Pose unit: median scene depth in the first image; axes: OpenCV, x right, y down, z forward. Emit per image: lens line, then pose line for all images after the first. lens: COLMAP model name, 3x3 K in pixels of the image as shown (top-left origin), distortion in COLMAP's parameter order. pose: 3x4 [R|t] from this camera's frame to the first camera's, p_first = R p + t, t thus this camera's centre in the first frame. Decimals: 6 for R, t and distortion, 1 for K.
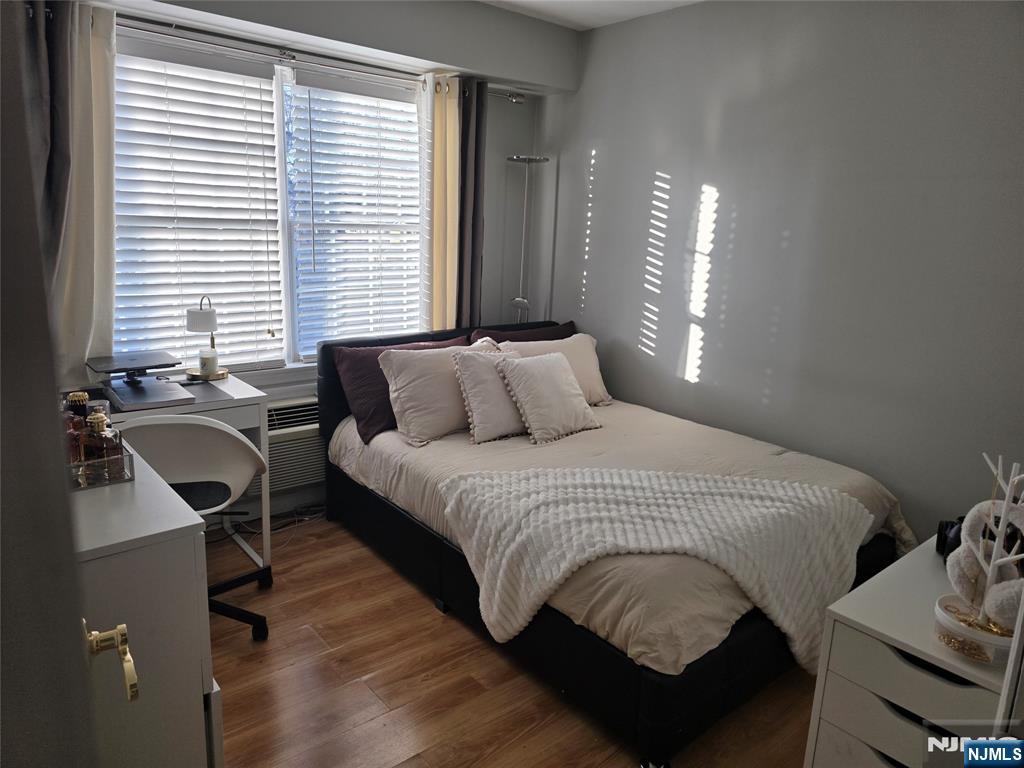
lens RADIAL K [[693.4, 0, 510.5], [0, 693.4, 383.7], [0, 0, 1]] dist [0.052047, -0.042073]
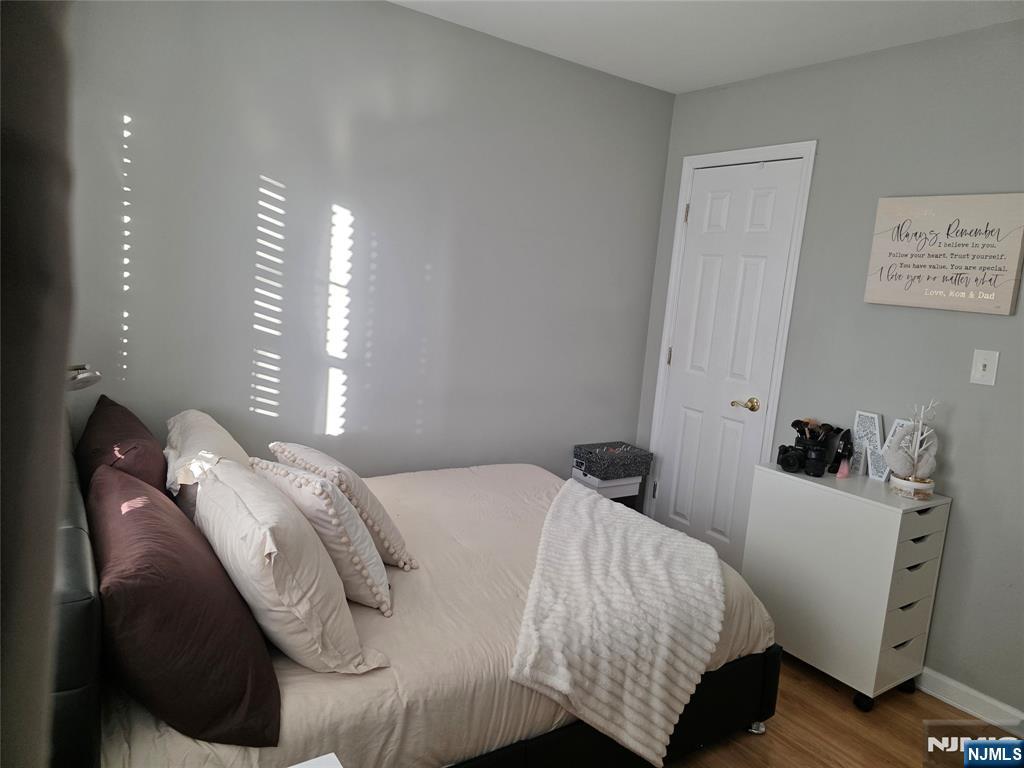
lens RADIAL K [[693.4, 0, 511.7], [0, 693.4, 382.7], [0, 0, 1]] dist [0.052047, -0.042073]
pose [[0.098993, -0.181142, 0.978462, -0.548402], [0.142426, 0.975747, 0.166230, -0.179033], [-0.984843, 0.122902, 0.122391, 0.692081]]
